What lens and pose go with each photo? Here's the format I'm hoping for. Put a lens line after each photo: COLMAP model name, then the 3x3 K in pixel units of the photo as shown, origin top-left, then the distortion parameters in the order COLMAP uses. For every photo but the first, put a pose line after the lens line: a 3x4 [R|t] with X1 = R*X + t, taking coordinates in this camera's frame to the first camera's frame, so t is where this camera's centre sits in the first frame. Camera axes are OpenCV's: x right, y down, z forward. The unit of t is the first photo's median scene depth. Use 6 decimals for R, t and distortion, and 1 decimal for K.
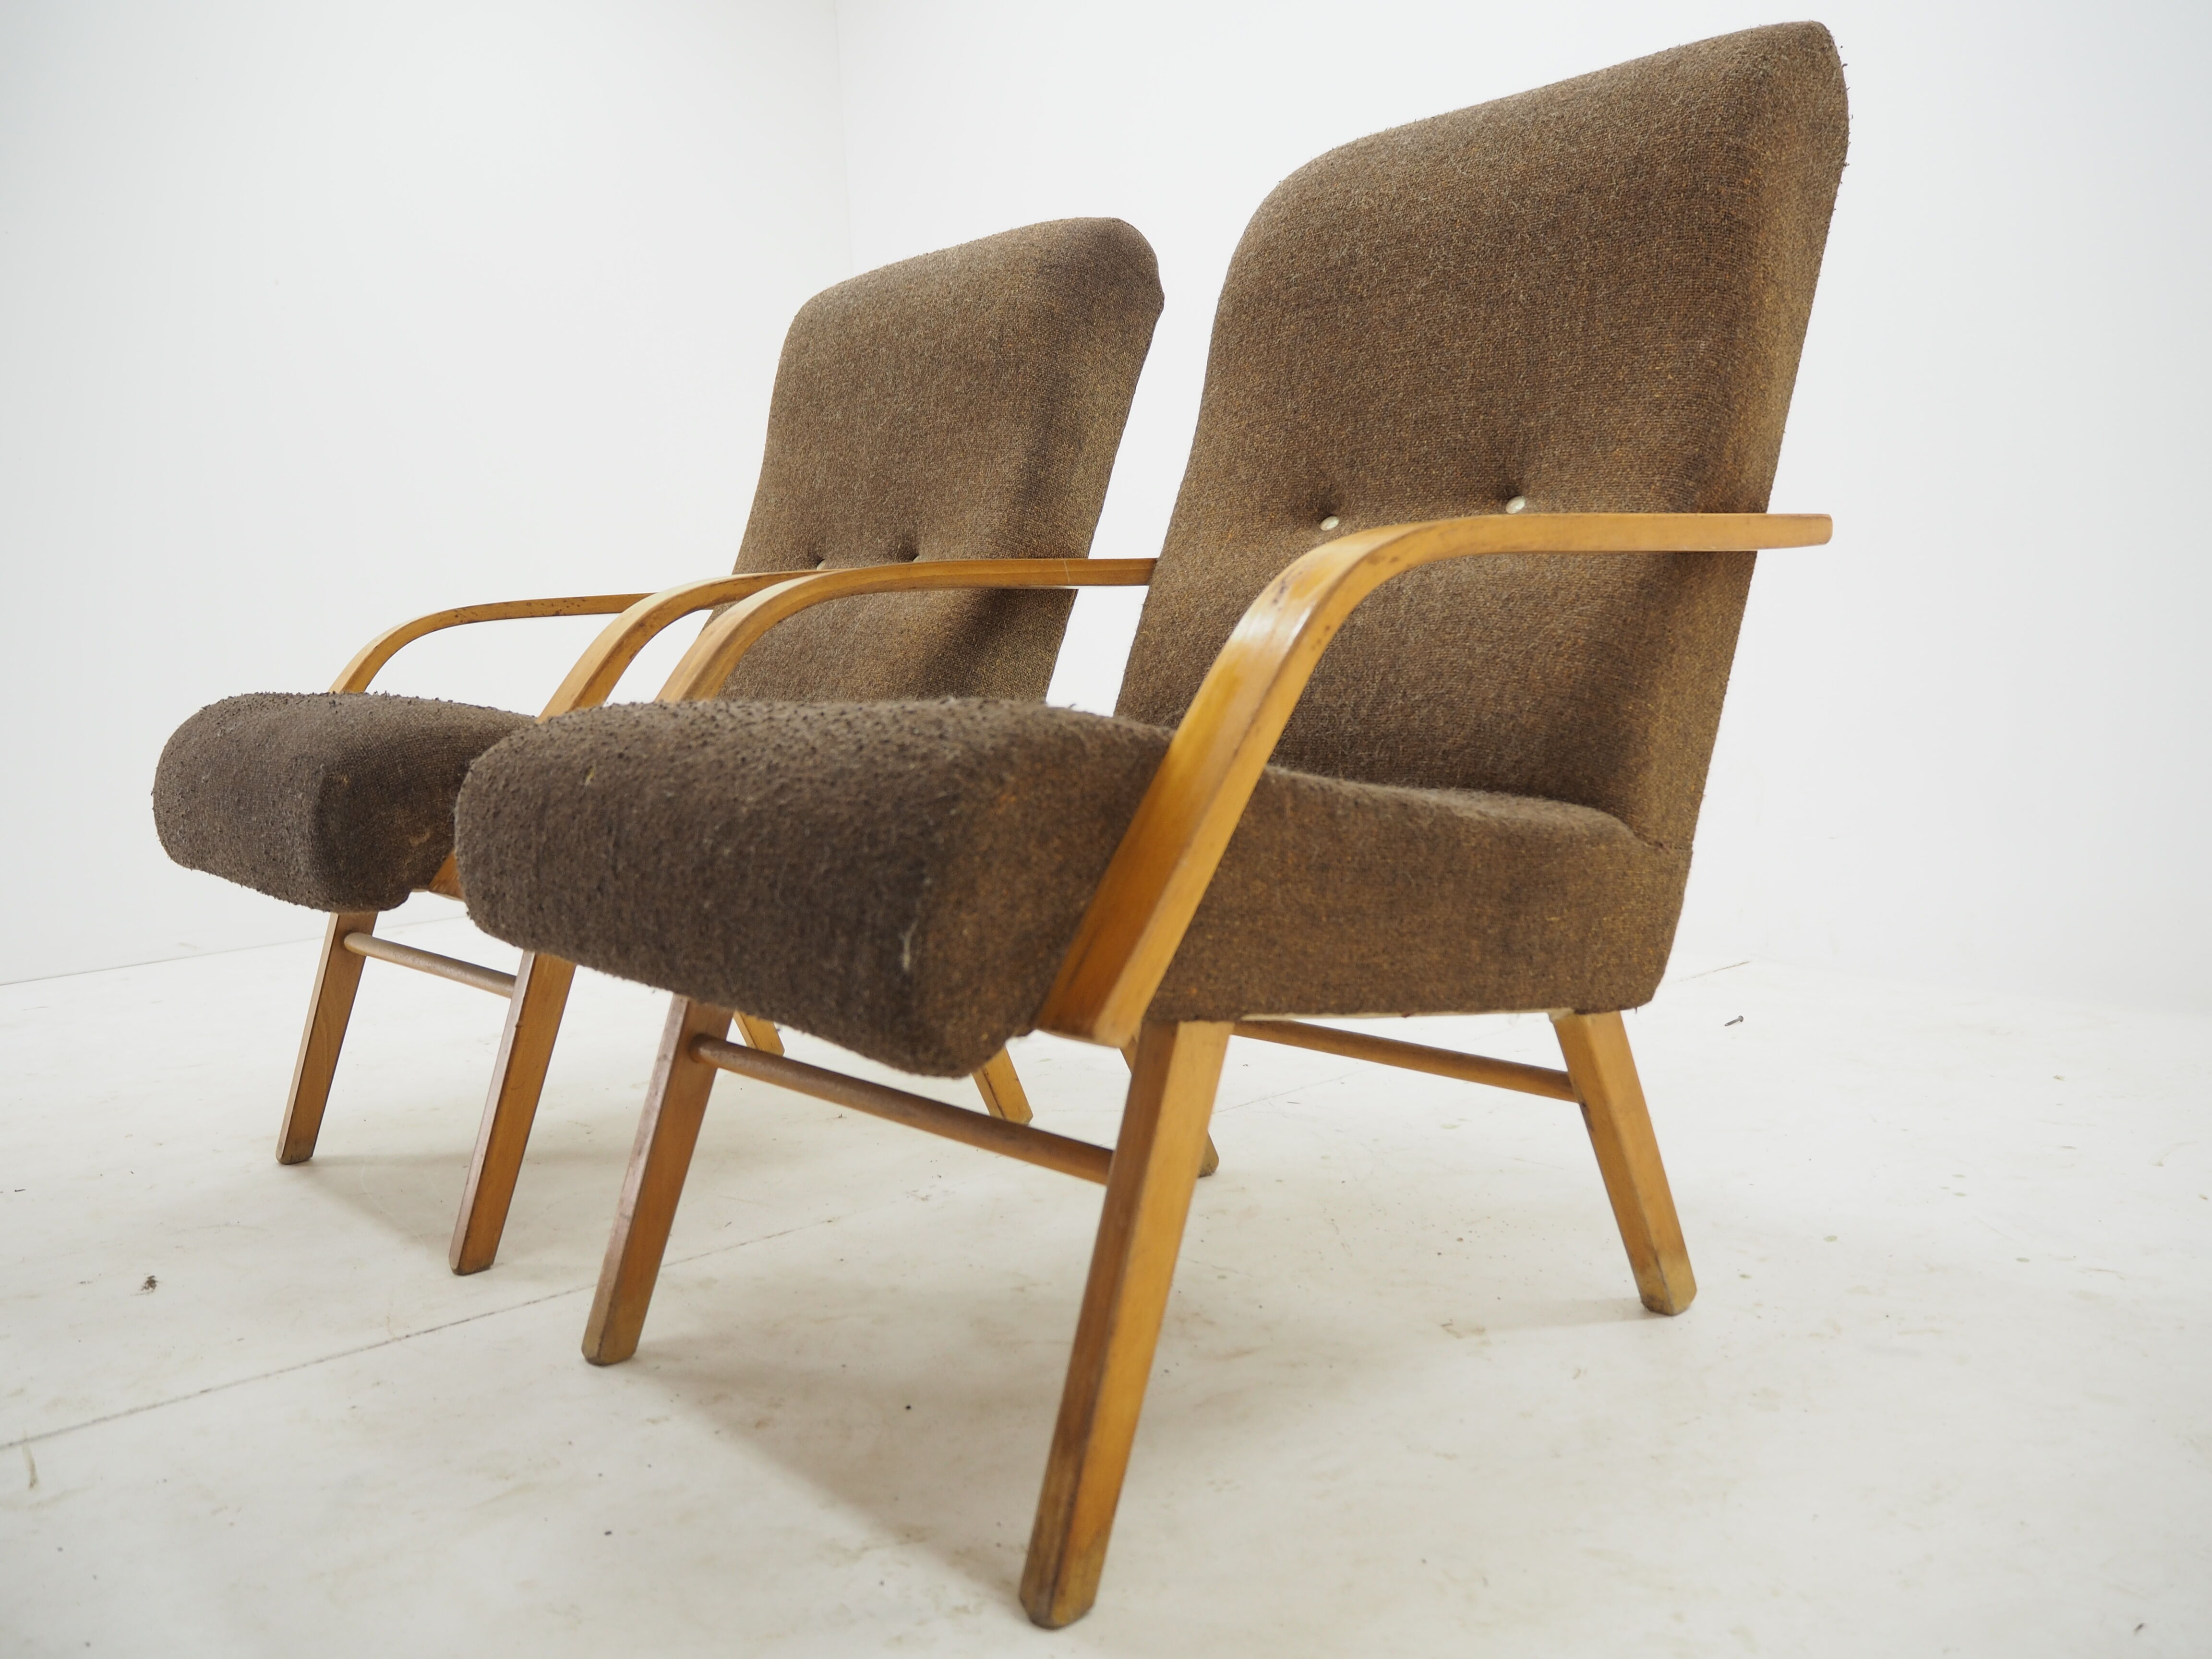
lens RADIAL K [[1852.7, 0, 1106.8], [0, 1852.7, 819.9], [0, 0, 1]] dist [-0.048549, 0.011277]
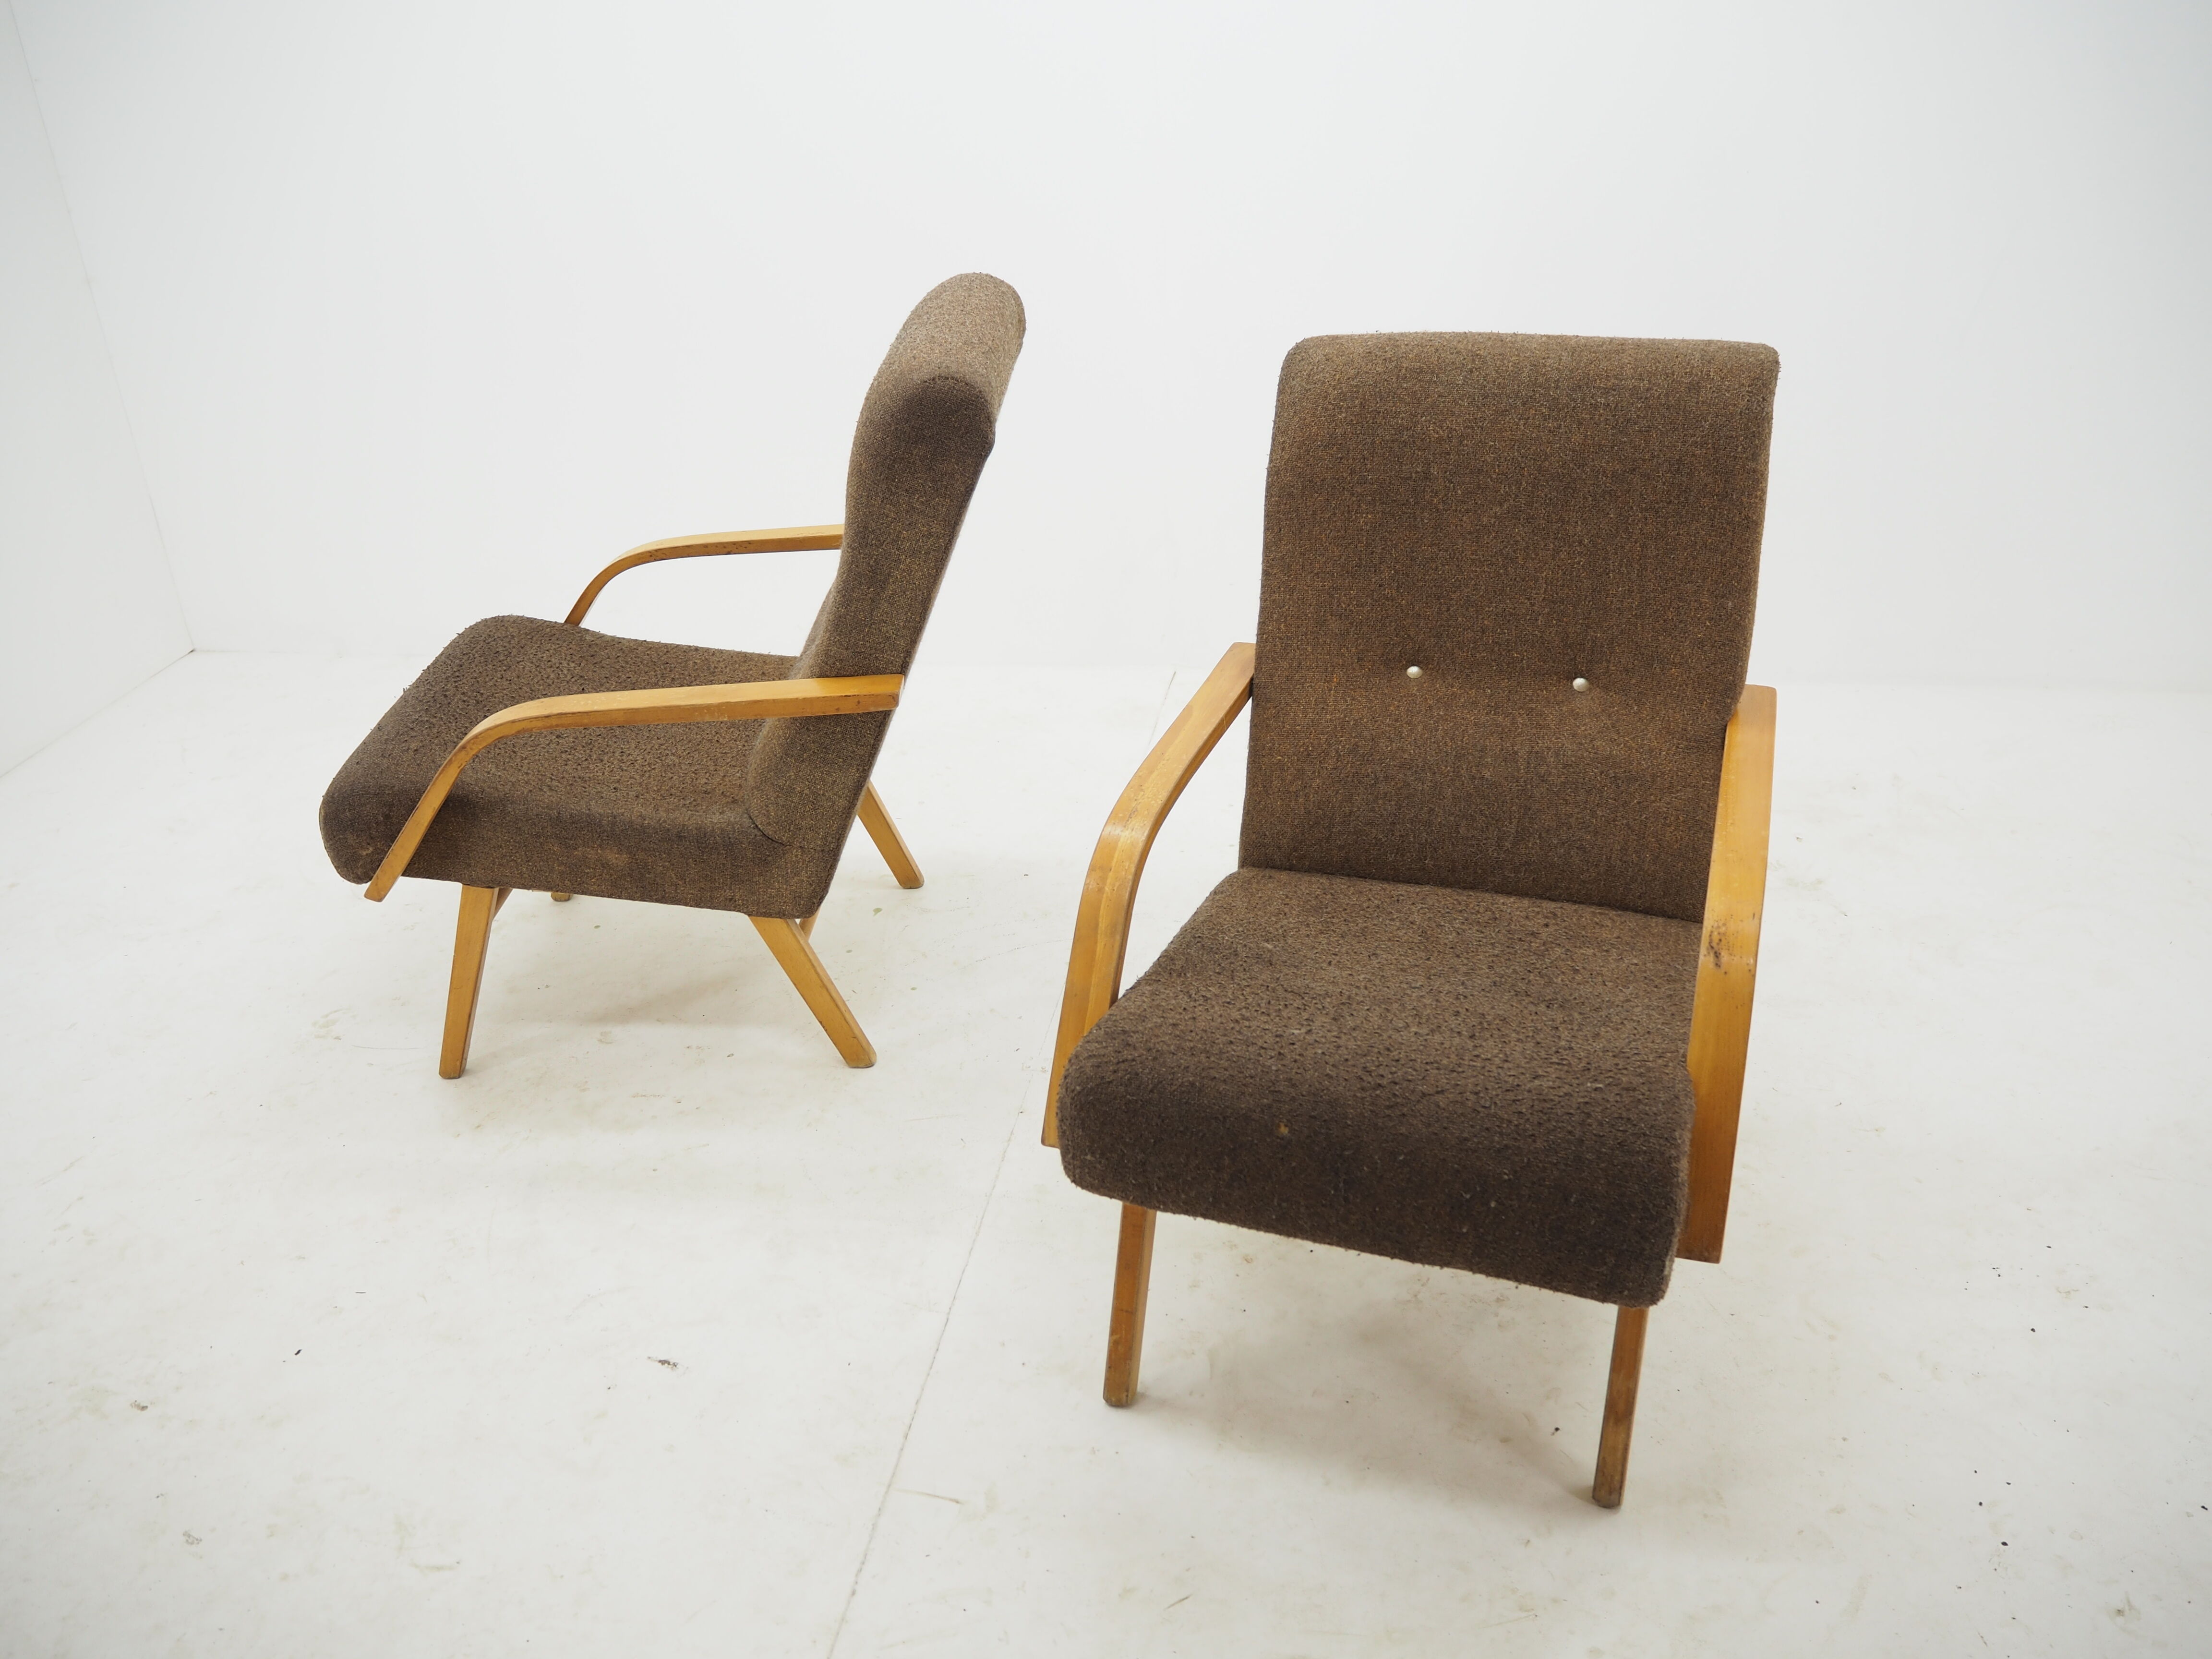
lens RADIAL K [[1852.7, 0, 1106.8], [0, 1852.7, 819.9], [0, 0, 1]] dist [-0.048549, 0.011277]
pose [[0.875291, -0.218044, 0.431651, -0.772236], [0.061960, 0.935792, 0.347064, -0.607502], [-0.479611, -0.277037, 0.832601, -0.073170]]
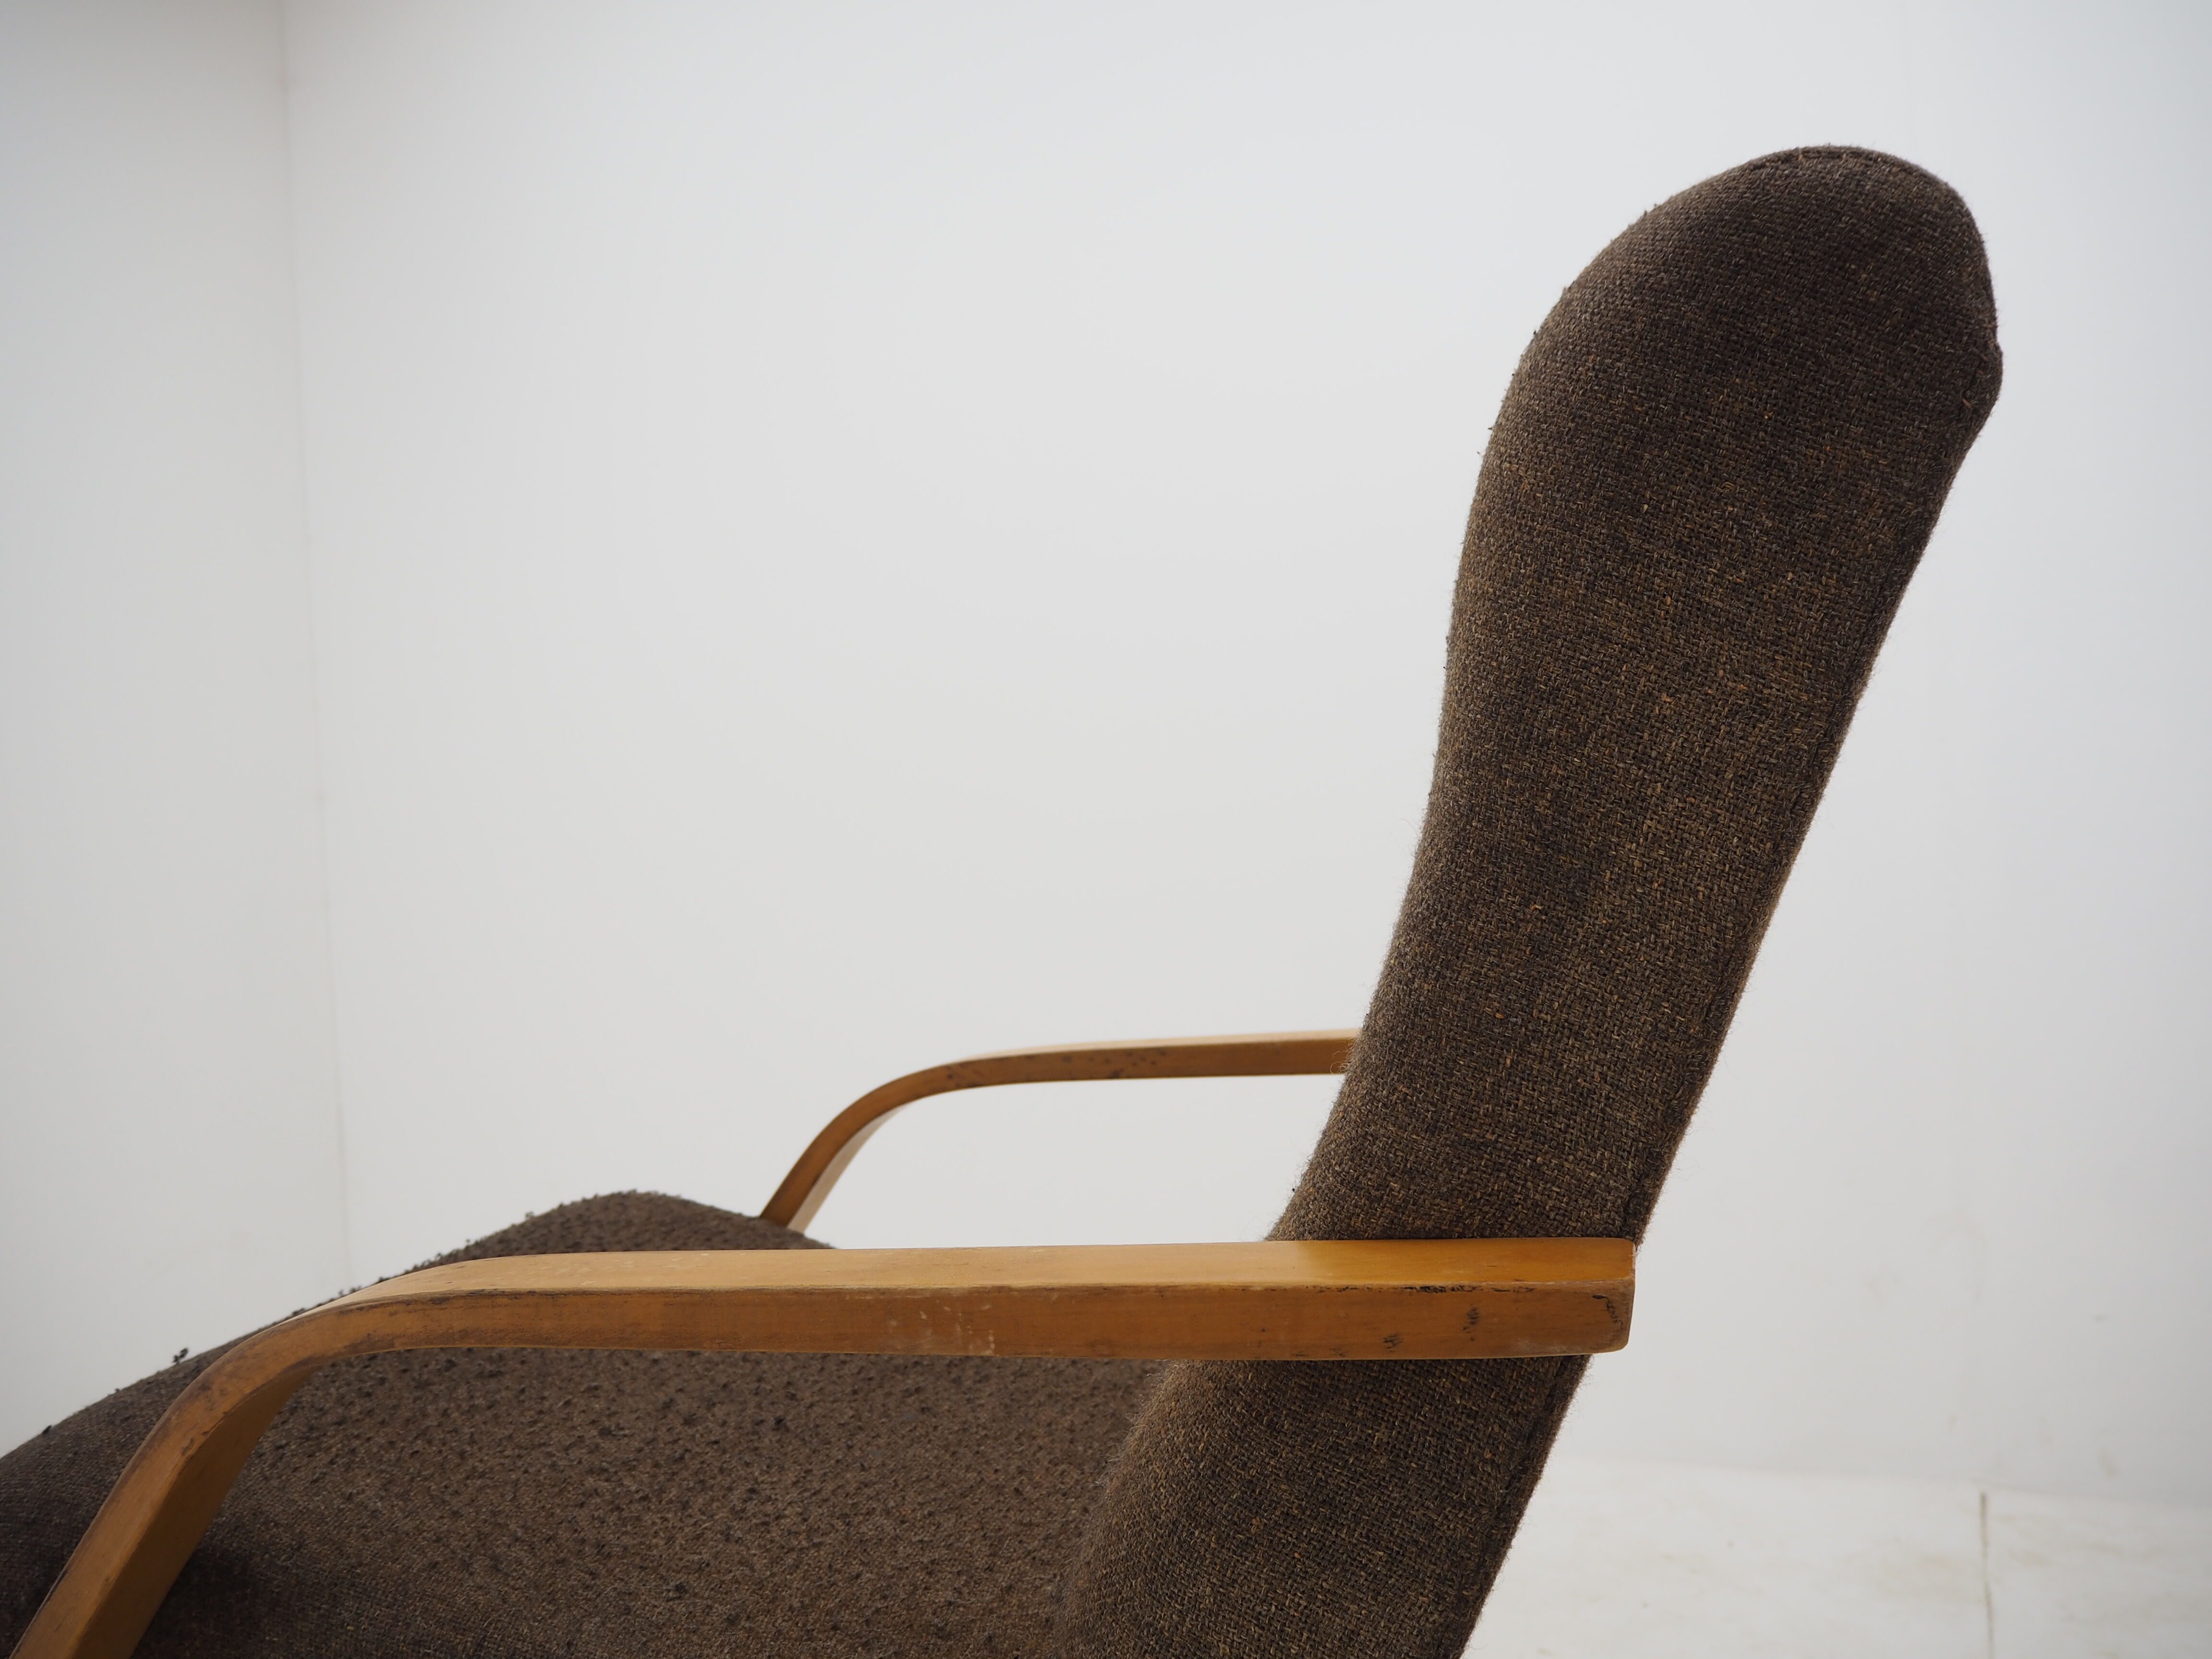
lens RADIAL K [[1852.7, 0, 1106.8], [0, 1852.7, 819.9], [0, 0, 1]] dist [-0.048549, 0.011277]
pose [[0.967583, -0.004223, 0.252519, -0.443359], [0.034848, 0.992529, -0.116929, -0.236905], [-0.250138, 0.121938, 0.960501, 0.964387]]
